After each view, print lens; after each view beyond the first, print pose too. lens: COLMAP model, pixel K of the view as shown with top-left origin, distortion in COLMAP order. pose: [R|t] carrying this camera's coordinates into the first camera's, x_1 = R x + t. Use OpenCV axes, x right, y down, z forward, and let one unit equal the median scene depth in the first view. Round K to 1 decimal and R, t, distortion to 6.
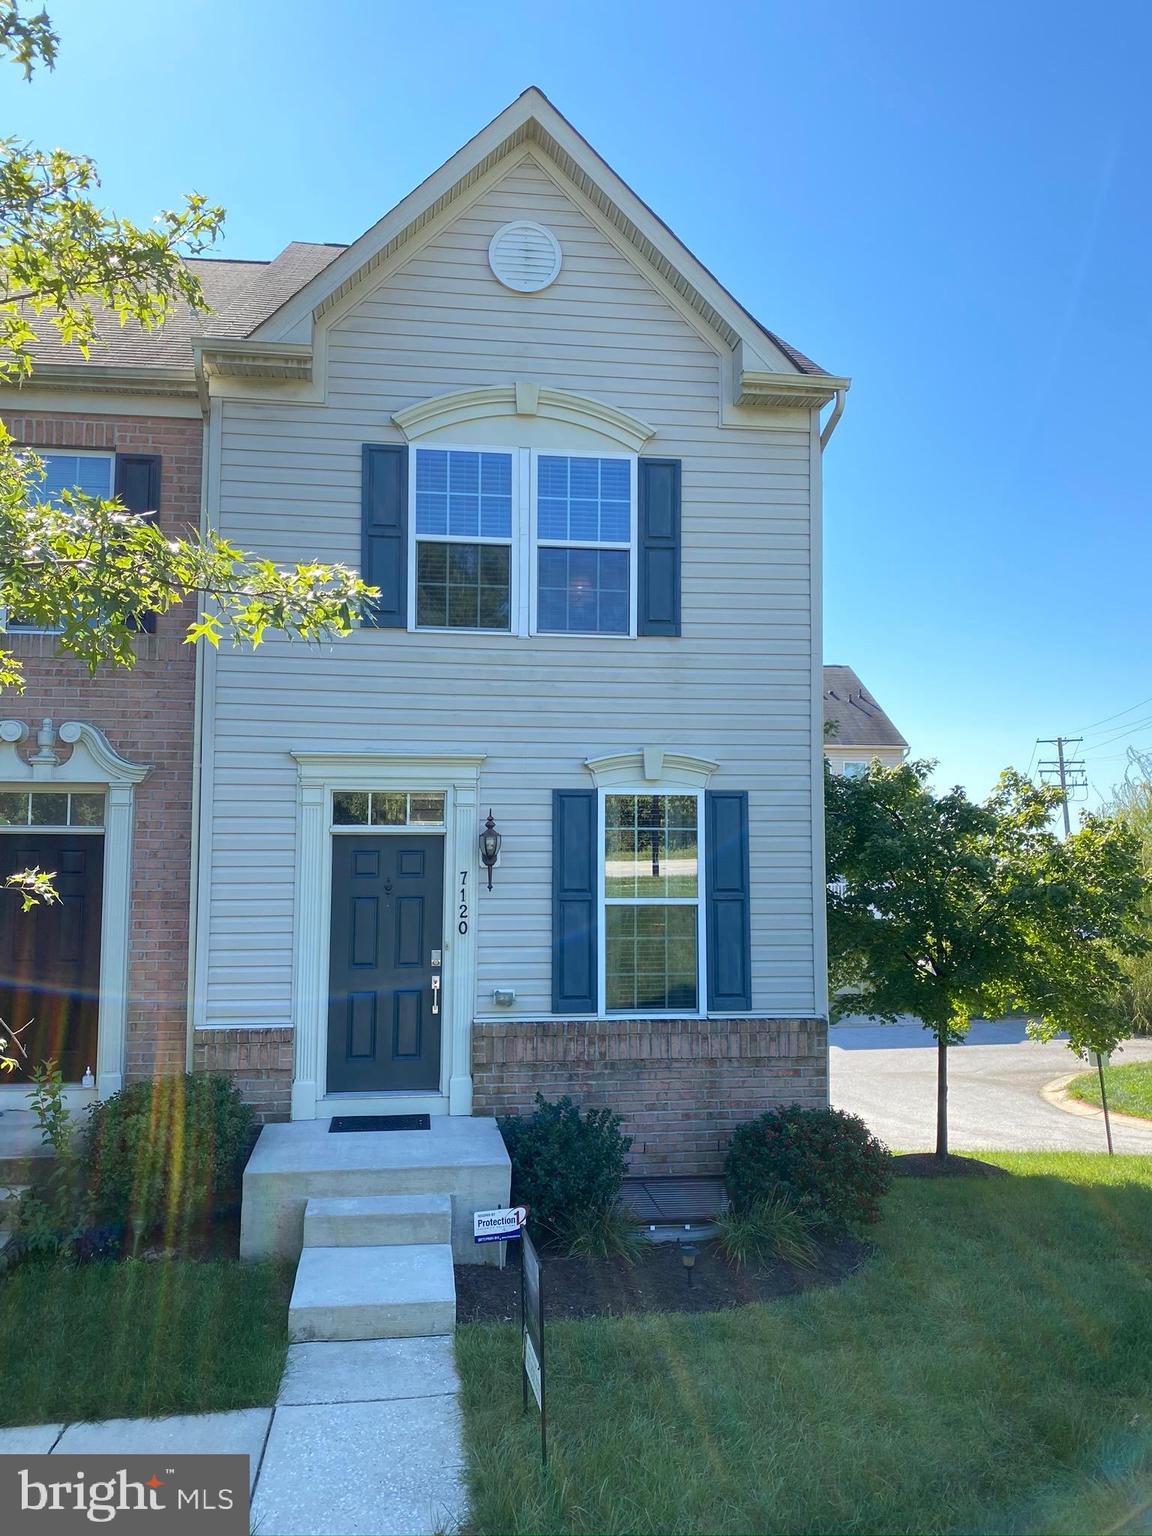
lens RADIAL K [[1169.6, 0, 578.5], [0, 1169.6, 741.3], [0, 0, 1]] dist [0.030341, -0.051764]
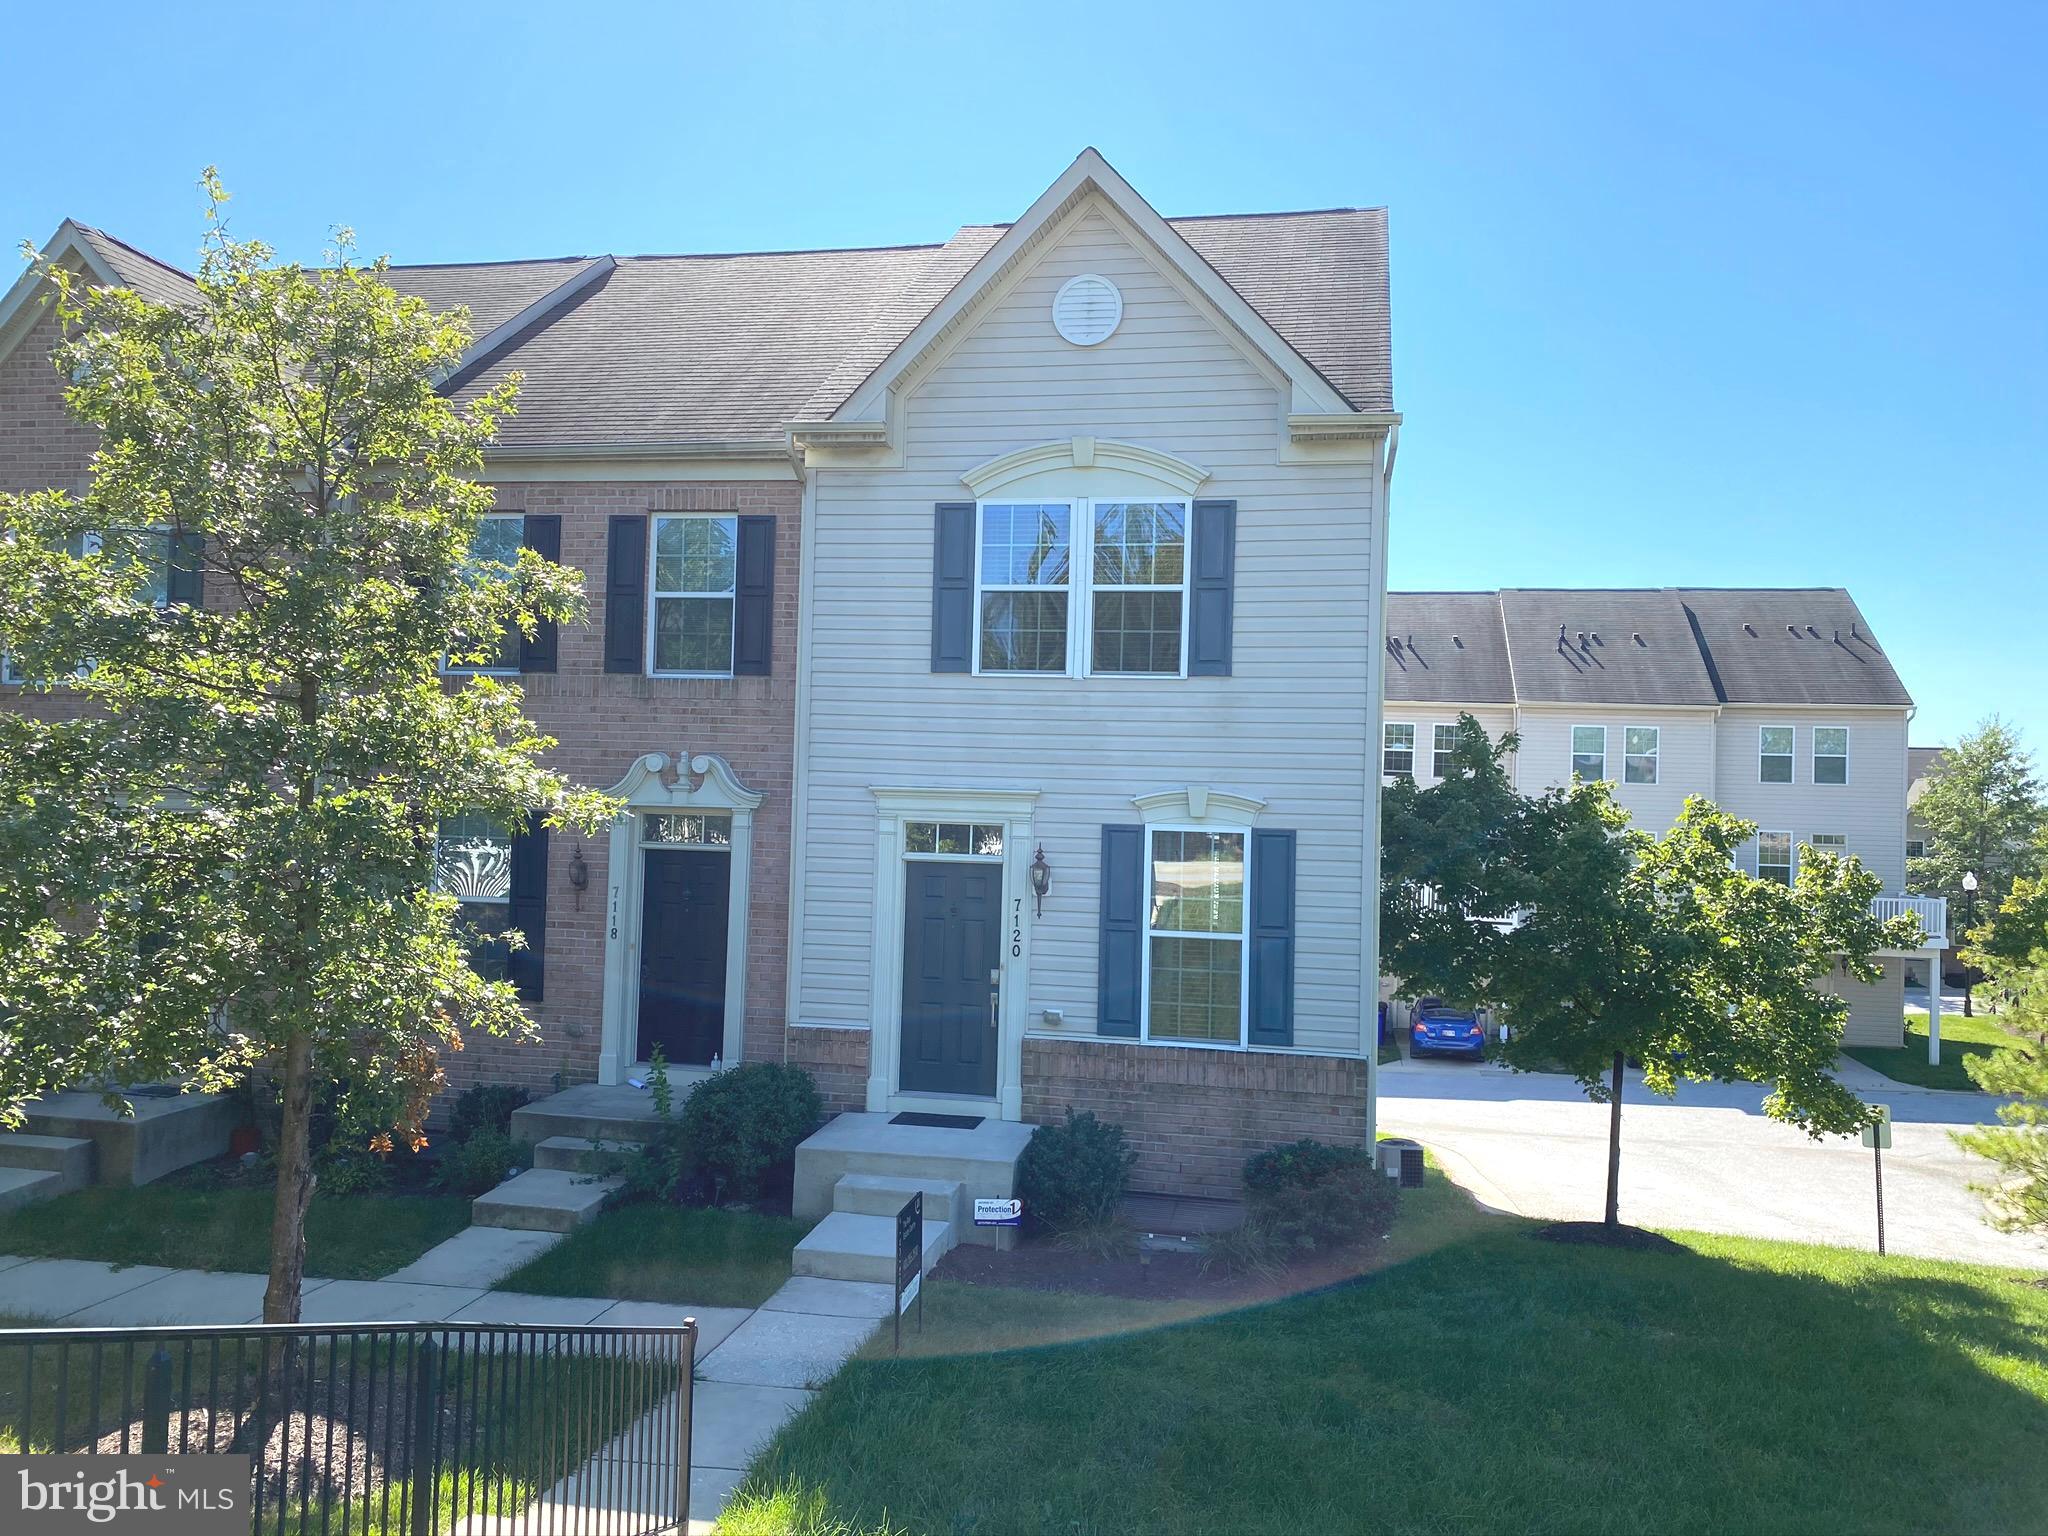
lens RADIAL K [[1559.4, 0, 1052.7], [0, 1559.4, 714.2], [0, 0, 1]] dist [0.030341, -0.051764]
pose [[0.947461, 0.006375, -0.319809, 0.390857], [0.004217, 0.999466, 0.032416, -0.105807], [0.319845, -0.032061, 0.946927, -0.350145]]
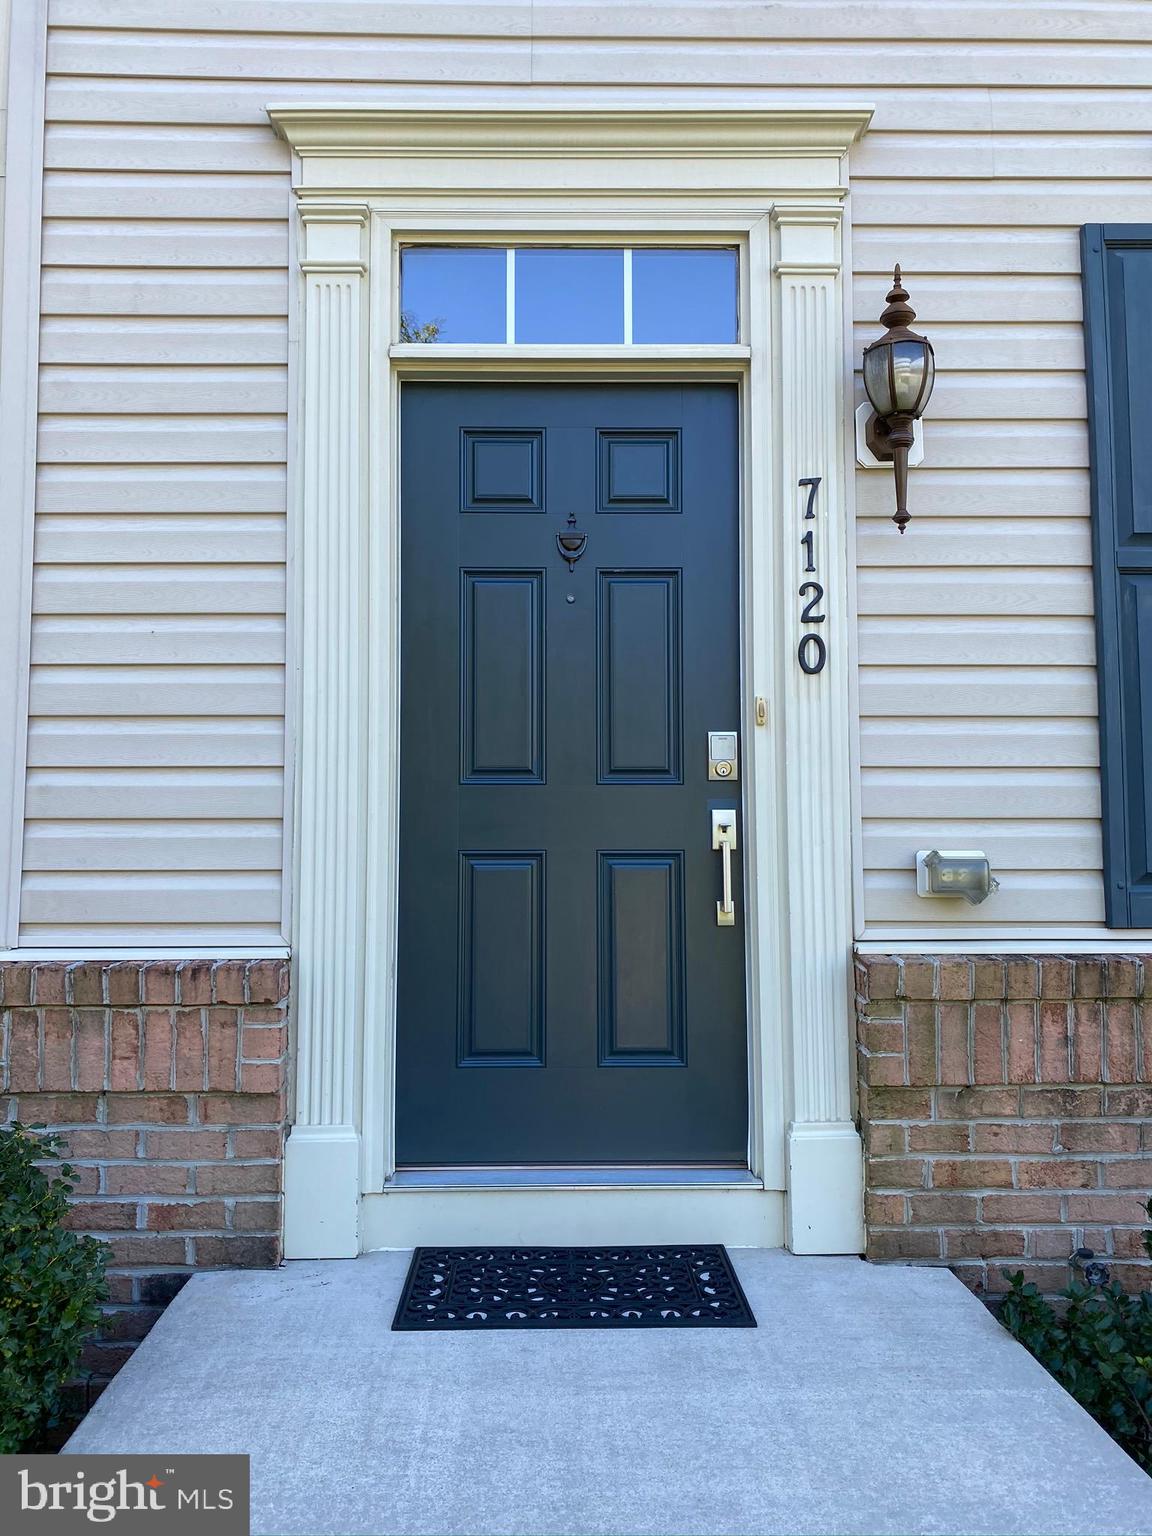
lens RADIAL K [[1169.6, 0, 555.1], [0, 1169.6, 762.5], [0, 0, 1]] dist [0.030341, -0.051764]
pose [[0.991532, -0.014290, -0.129074, -0.125541], [0.017556, 0.999553, 0.024199, 0.177811], [0.128671, -0.026260, 0.991340, 0.673188]]
